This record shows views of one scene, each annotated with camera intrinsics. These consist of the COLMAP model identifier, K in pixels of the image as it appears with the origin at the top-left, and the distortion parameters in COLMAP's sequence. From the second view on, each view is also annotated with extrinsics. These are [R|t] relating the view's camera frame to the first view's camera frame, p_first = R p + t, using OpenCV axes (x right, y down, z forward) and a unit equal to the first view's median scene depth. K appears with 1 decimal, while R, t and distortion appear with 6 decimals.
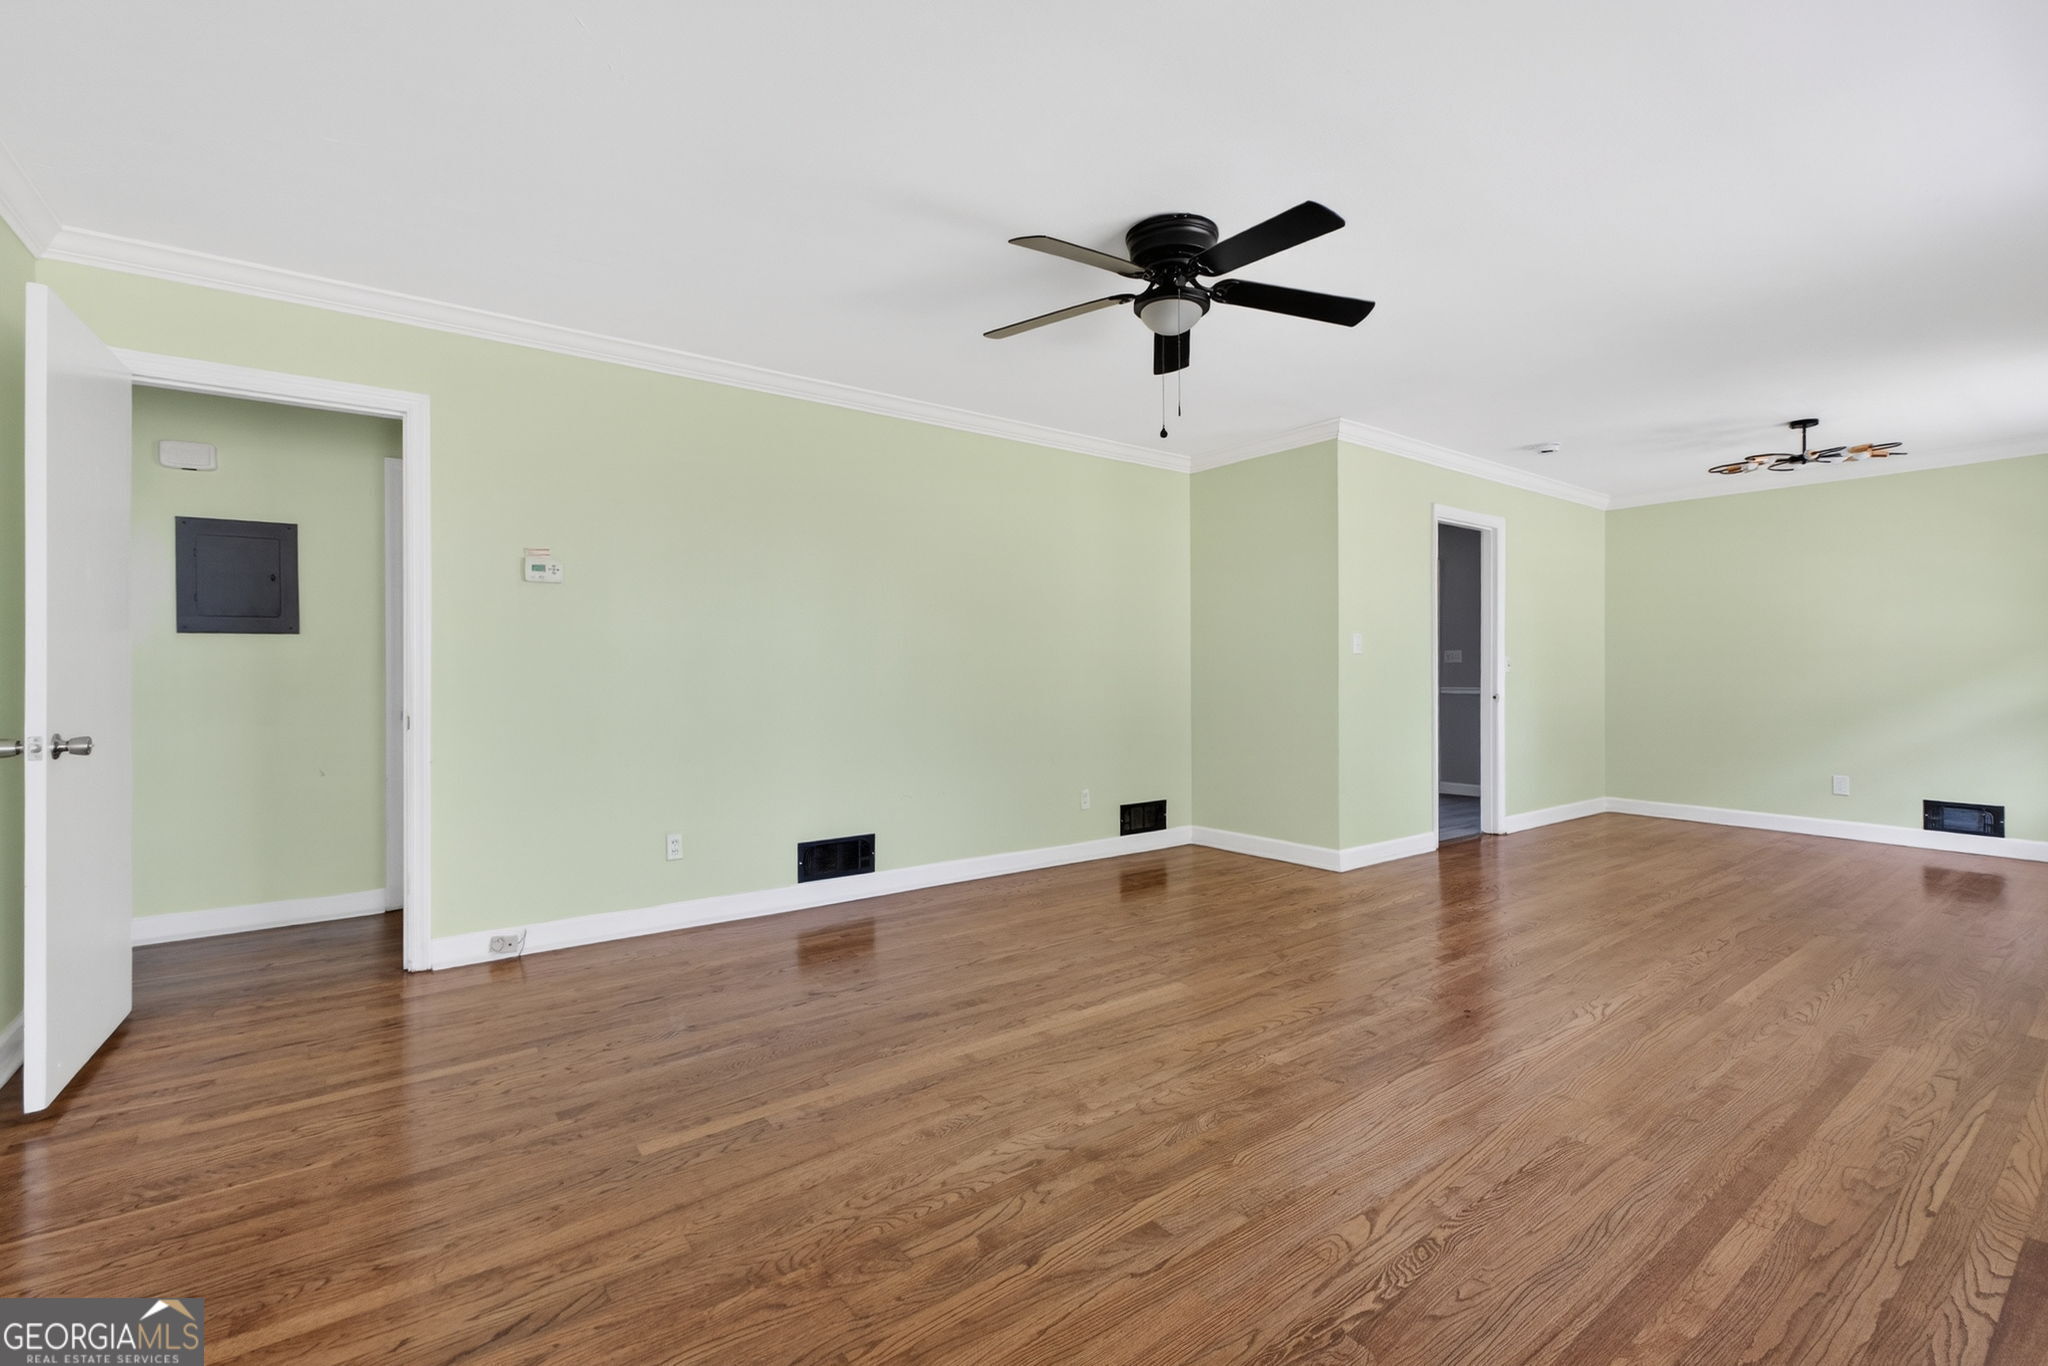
lens RADIAL K [[923.0, 0, 1017.2], [0, 923.0, 674.7], [0, 0, 1]] dist [0.003515, 0.000091]
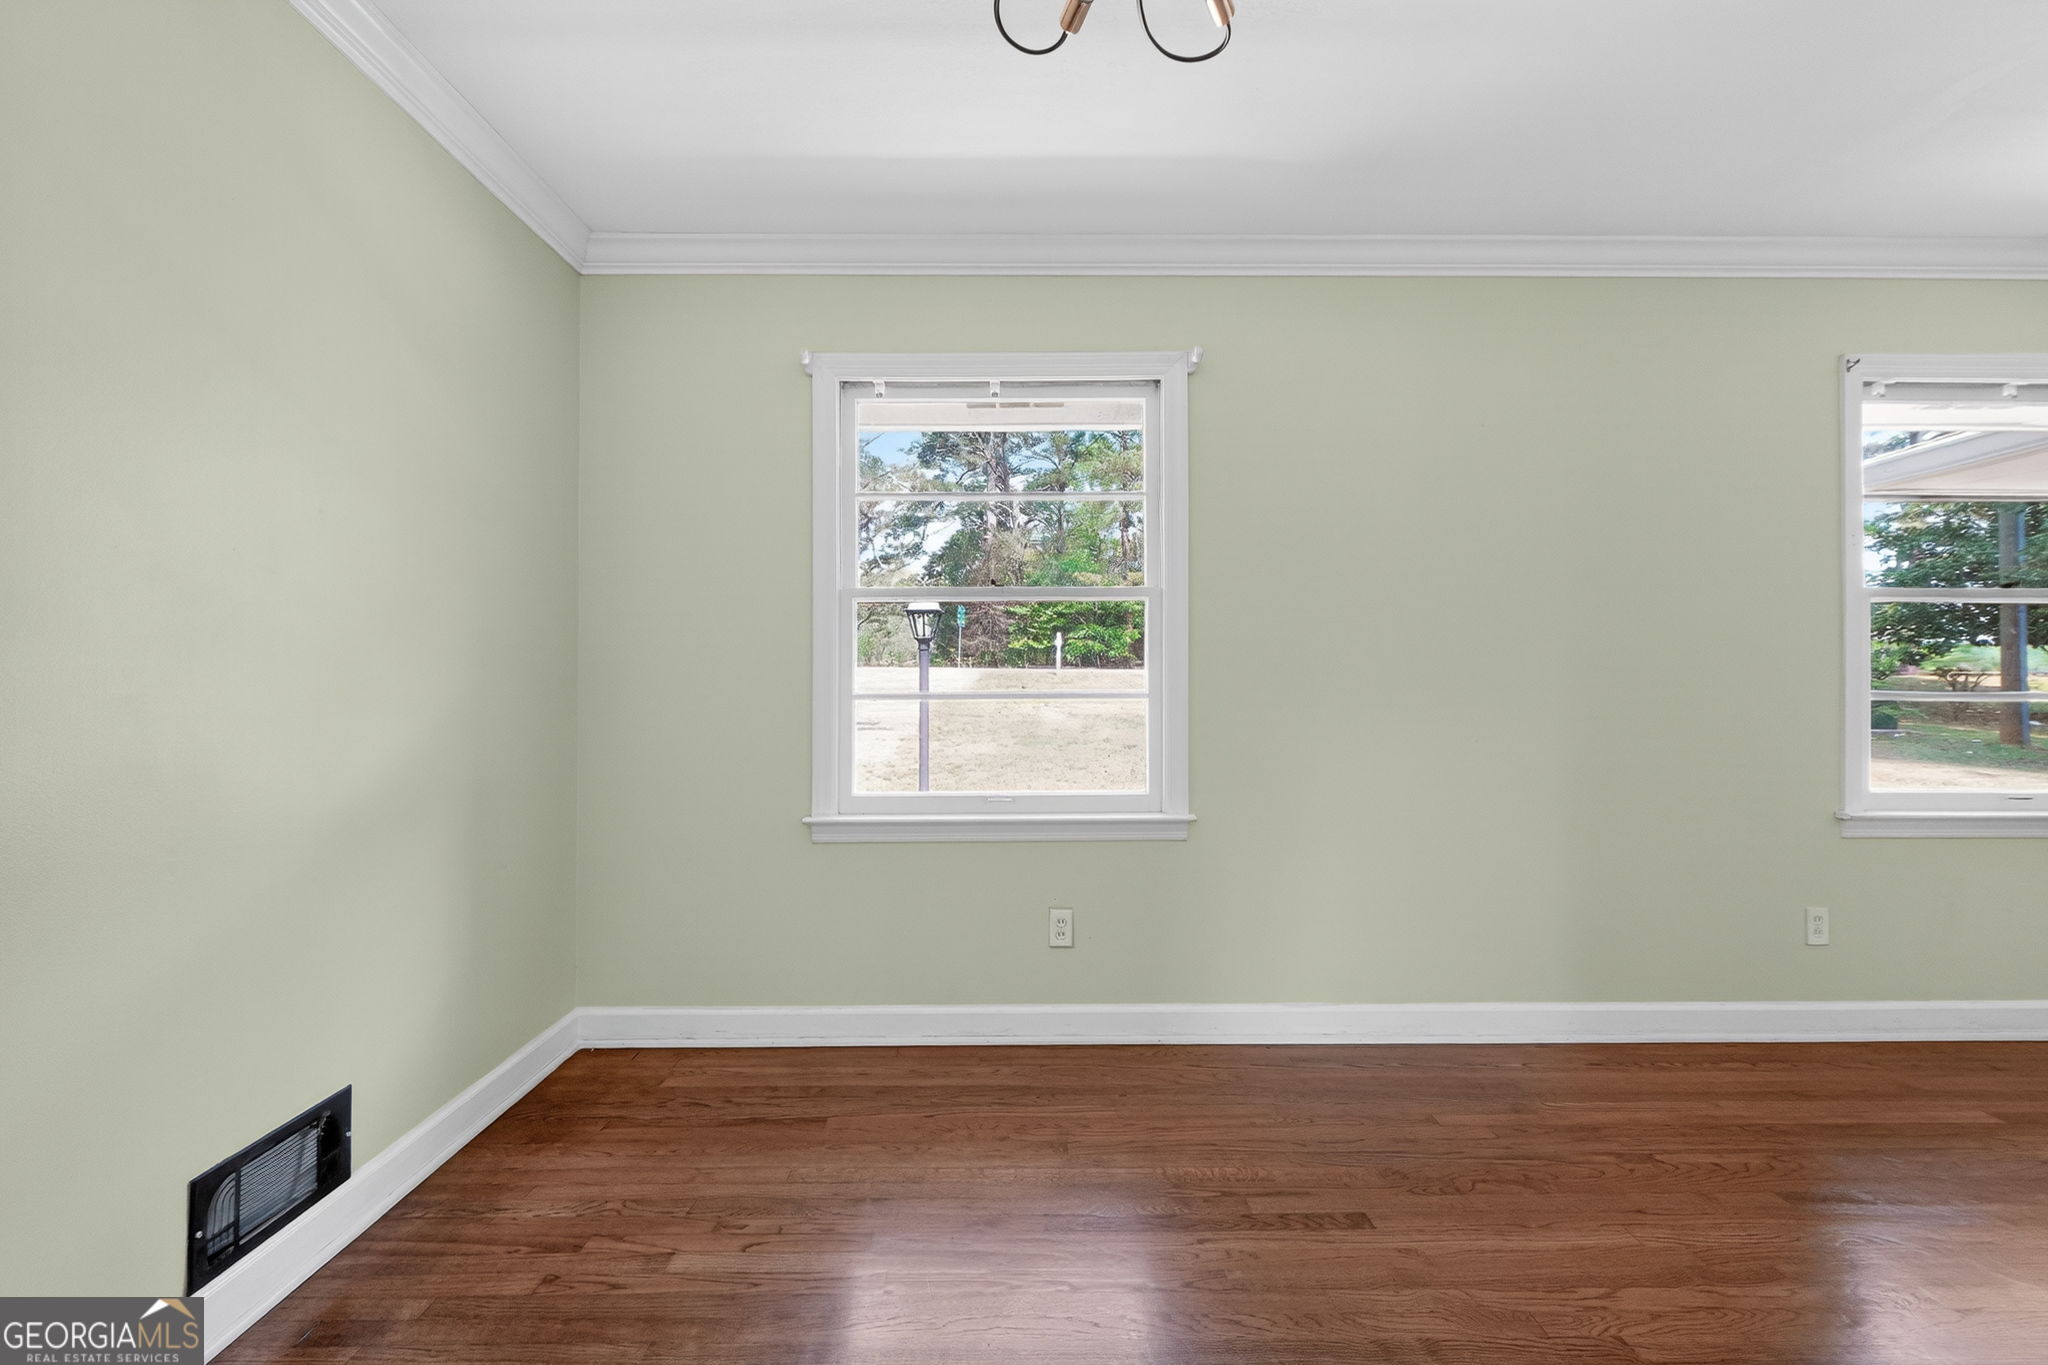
lens RADIAL K [[853.1, 0, 1016.5], [0, 853.1, 688.1], [0, 0, 1]] dist [-0.004002, -0.000468]
pose [[-0.798580, 0.000665, 0.601889, 0.651712], [0.002923, 0.999992, 0.002772, -0.003371], [-0.601882, 0.003973, -0.798575, 1.049144]]
